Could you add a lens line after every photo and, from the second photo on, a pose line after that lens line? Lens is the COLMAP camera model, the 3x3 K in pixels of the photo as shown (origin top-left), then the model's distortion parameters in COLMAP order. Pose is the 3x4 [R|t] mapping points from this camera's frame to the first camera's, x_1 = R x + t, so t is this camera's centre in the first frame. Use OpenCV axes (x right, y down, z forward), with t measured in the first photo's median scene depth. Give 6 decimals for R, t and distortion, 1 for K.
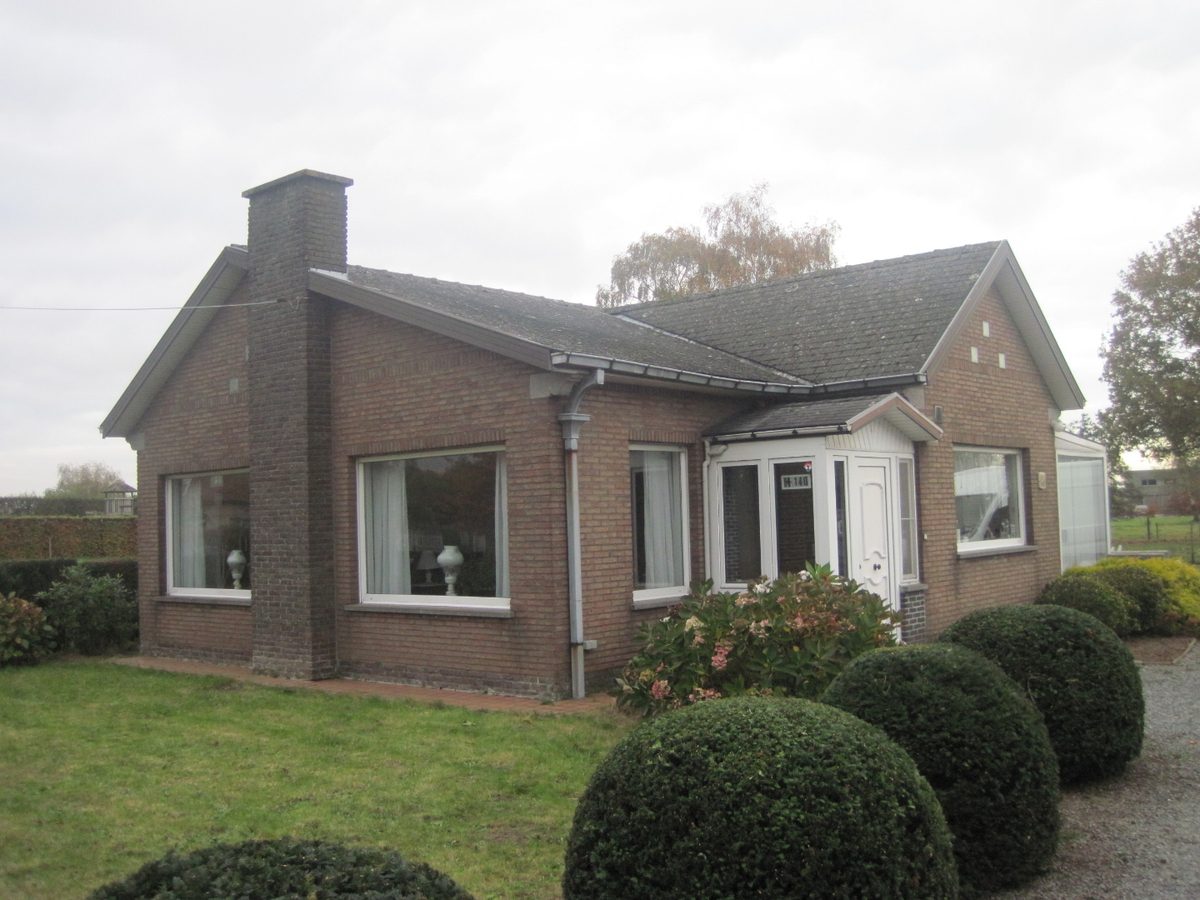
lens RADIAL K [[1247.1, 0, 613.2], [0, 1247.1, 435.2], [0, 0, 1]] dist [-0.187637, 0.165271]
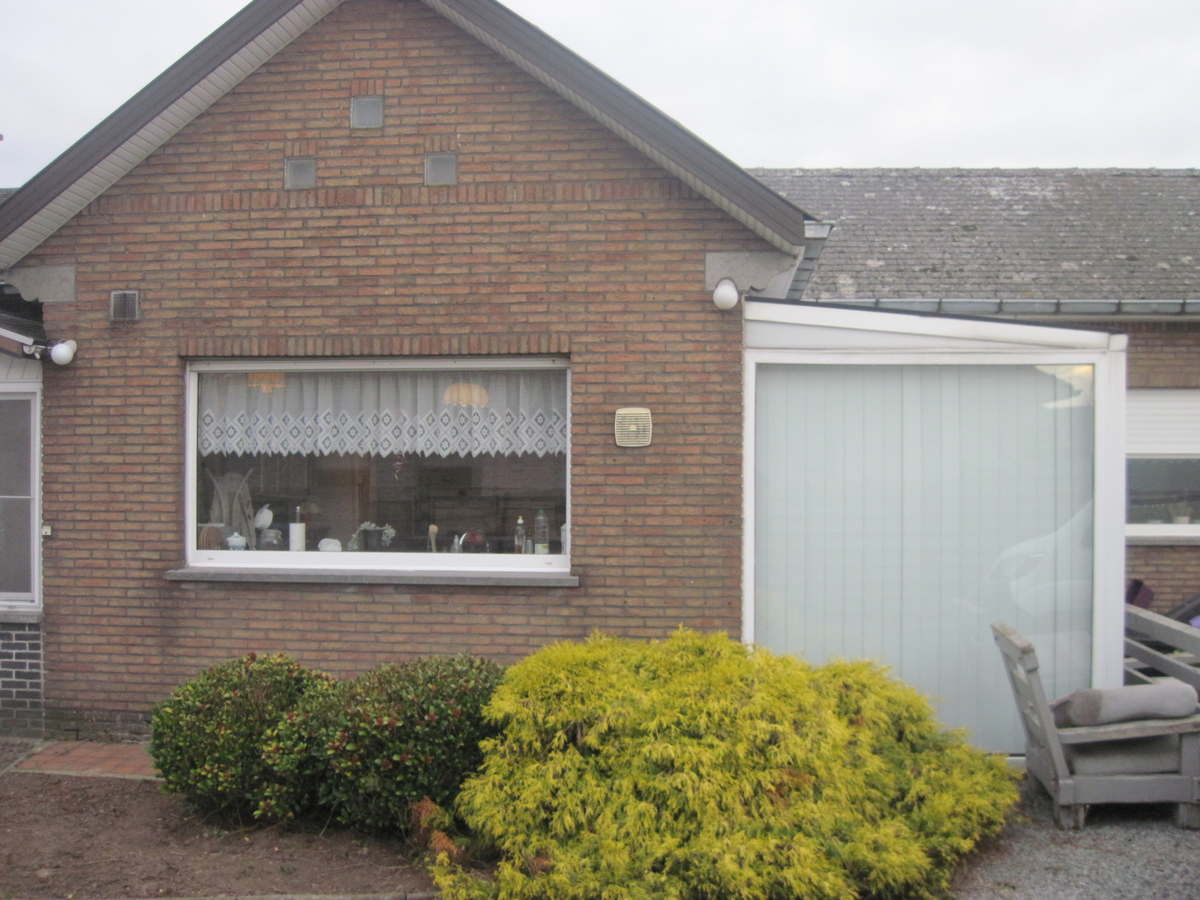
lens RADIAL K [[1240.9, 0, 585.7], [0, 1240.9, 435.4], [0, 0, 1]] dist [-0.176964, 0.147021]
pose [[0.574302, 0.018615, -0.818432, 0.947582], [0.040832, 0.997846, 0.051349, 0.023592], [0.817625, -0.062908, 0.572304, 1.001524]]
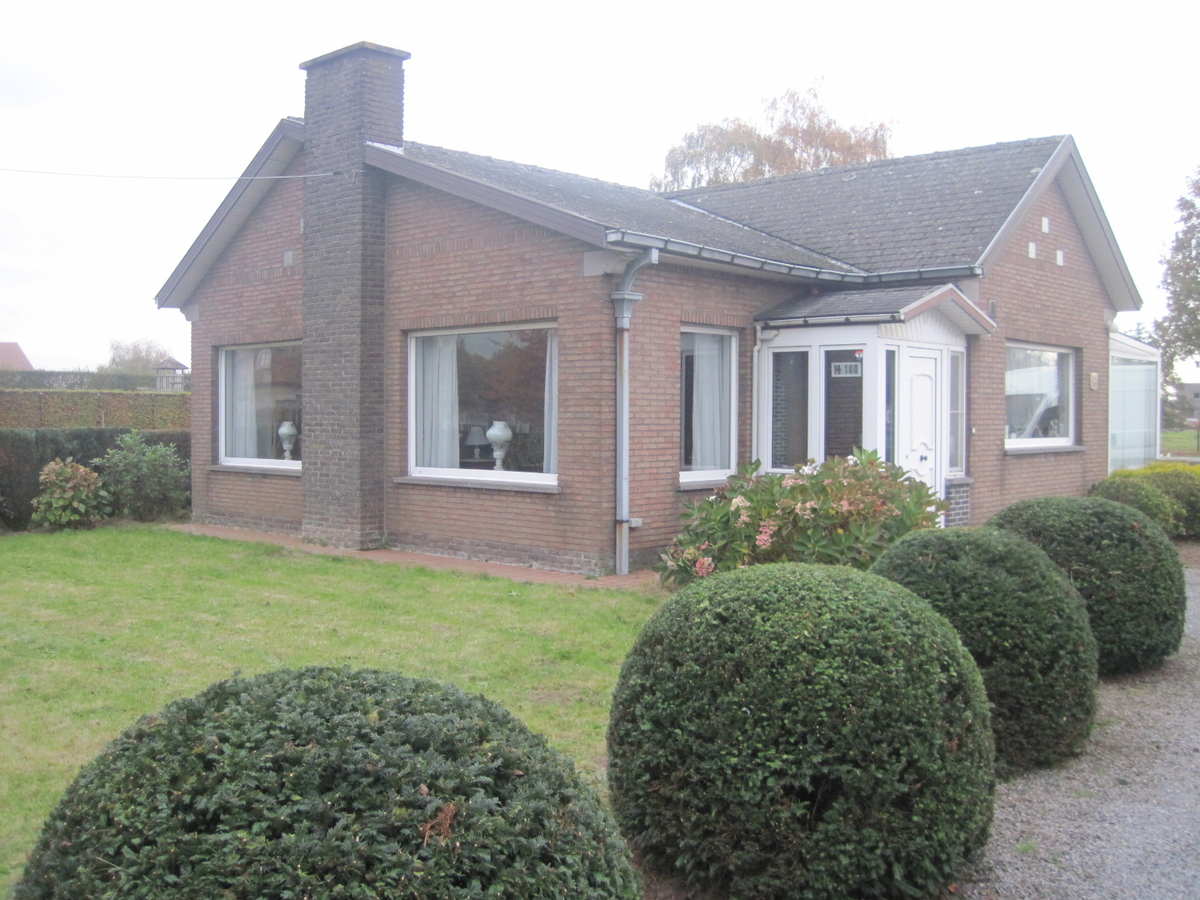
lens RADIAL K [[1246.1, 0, 599.7], [0, 1246.1, 439.3], [0, 0, 1]] dist [-0.187629, 0.165262]
pose [[0.998314, 0.035350, -0.046039, -0.003069], [-0.031006, 0.995287, 0.091879, 0.008608], [0.049070, -0.090297, 0.994705, -0.003673]]
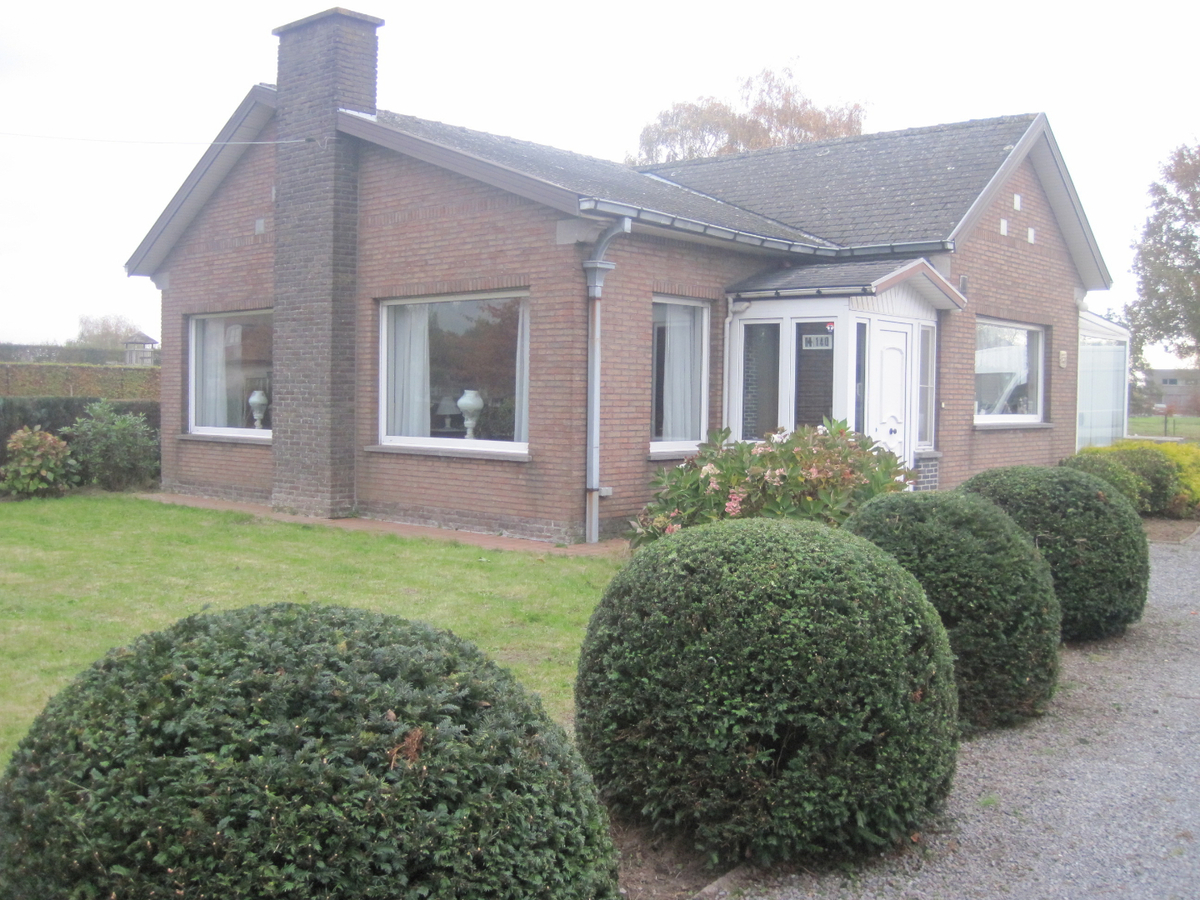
lens RADIAL K [[1246.0, 0, 603.5], [0, 1246.0, 449.8], [0, 0, 1]] dist [-0.185119, 0.160057]
pose [[0.998797, 0.045161, -0.019084, -0.002190], [-0.042656, 0.992348, 0.115868, 0.016201], [0.024171, -0.114914, 0.993081, -0.006283]]
